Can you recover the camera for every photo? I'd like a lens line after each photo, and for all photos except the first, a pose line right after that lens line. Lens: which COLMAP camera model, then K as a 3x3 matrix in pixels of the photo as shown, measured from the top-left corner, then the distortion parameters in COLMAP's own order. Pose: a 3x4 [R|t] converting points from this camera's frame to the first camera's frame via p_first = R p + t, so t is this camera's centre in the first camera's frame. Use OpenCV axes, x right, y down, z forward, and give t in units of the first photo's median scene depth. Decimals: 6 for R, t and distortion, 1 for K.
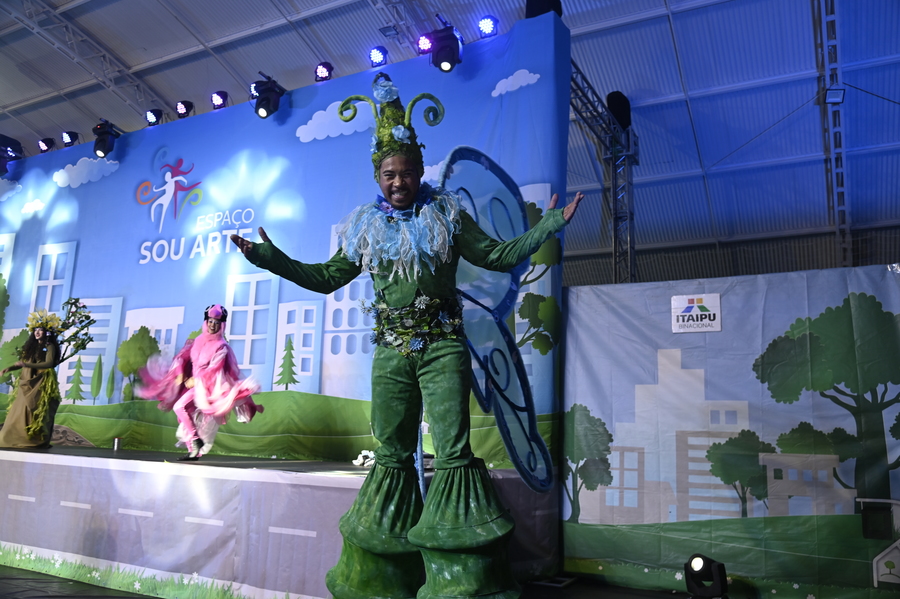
lens RADIAL K [[702.3, 0, 438.7], [0, 702.3, 303.3], [0, 0, 1]] dist [-0.056776, 0.011207]
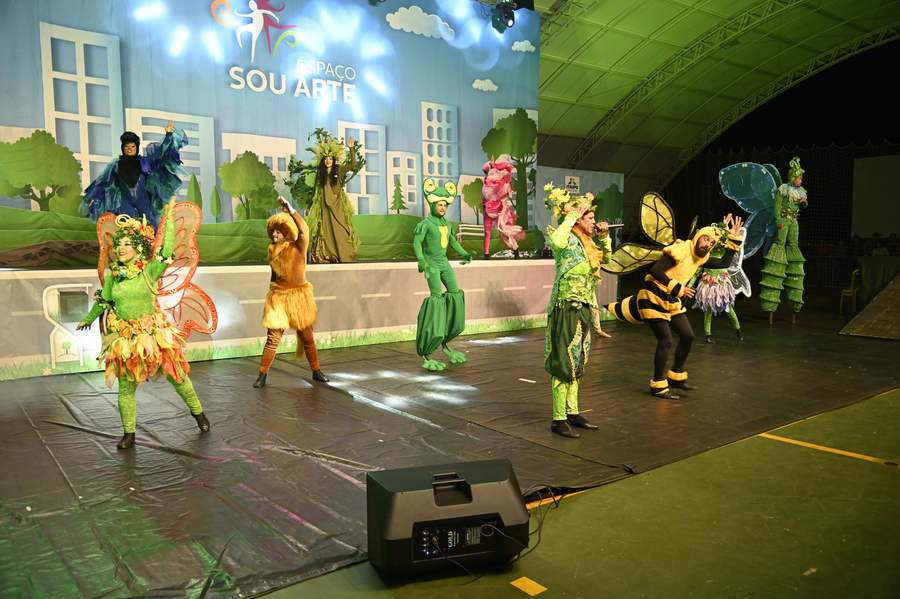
lens RADIAL K [[723.9, 0, 449.9], [0, 723.9, 292.1], [0, 0, 1]] dist [-0.046180, 0.028679]
pose [[0.434829, -0.096433, 0.895335, -1.382406], [-0.156935, 0.970920, 0.180791, -0.006398], [-0.886733, -0.219122, 0.407050, 0.225800]]
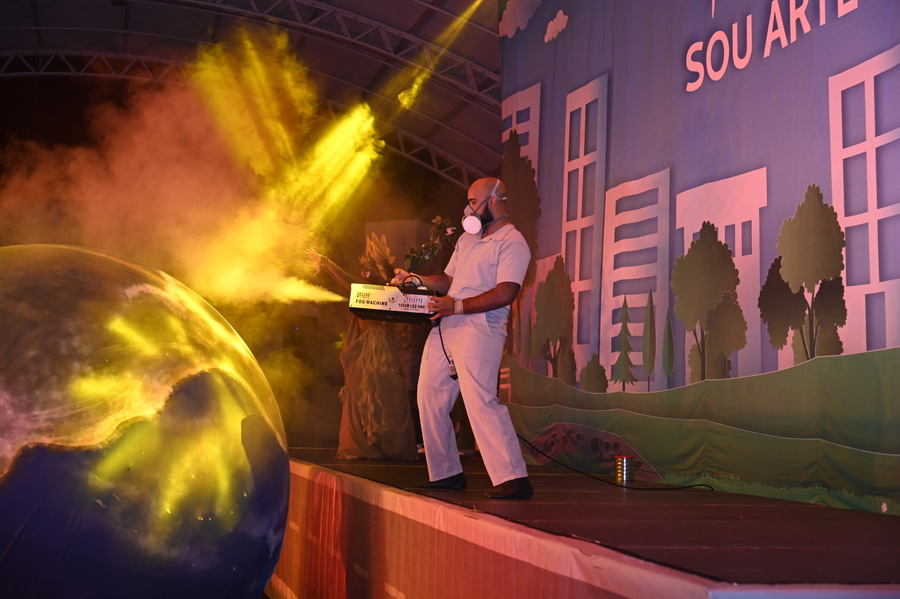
lens RADIAL K [[1369.4, 0, 445.0], [0, 1369.4, 298.9], [0, 0, 1]] dist [0.022581, 0.000000]
pose [[0.671977, -0.076039, -0.736658, 0.143496], [0.133353, 0.990879, 0.019364, 0.045303], [0.728467, -0.111248, 0.675988, 0.251144]]
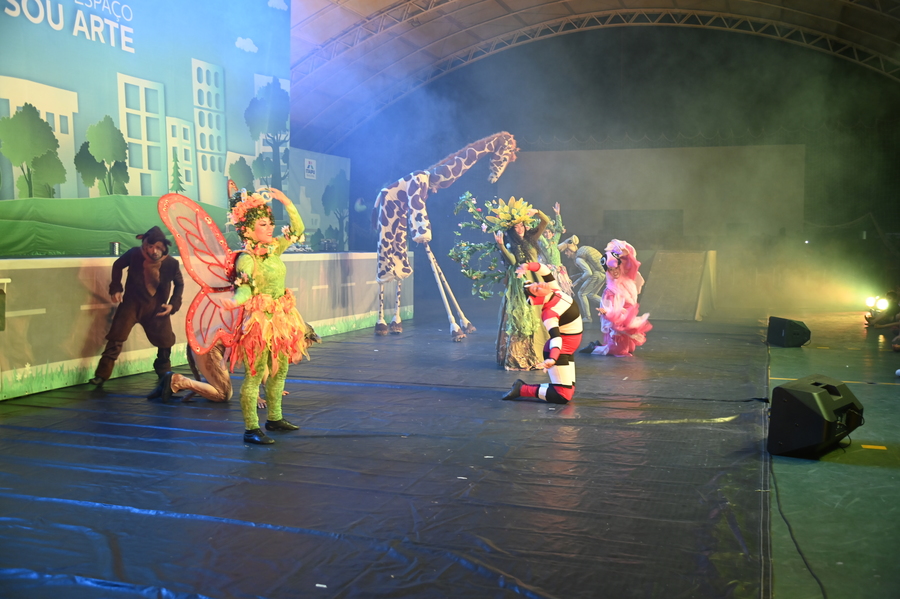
lens RADIAL K [[915.7, 0, 456.1], [0, 915.7, 338.7], [0, 0, 1]] dist [-0.022099, 0.000000]
pose [[-0.149027, -0.135785, 0.979466, -1.639994], [-0.201873, 0.973843, 0.104290, 0.091935], [-0.968007, -0.182186, -0.172540, 0.685799]]
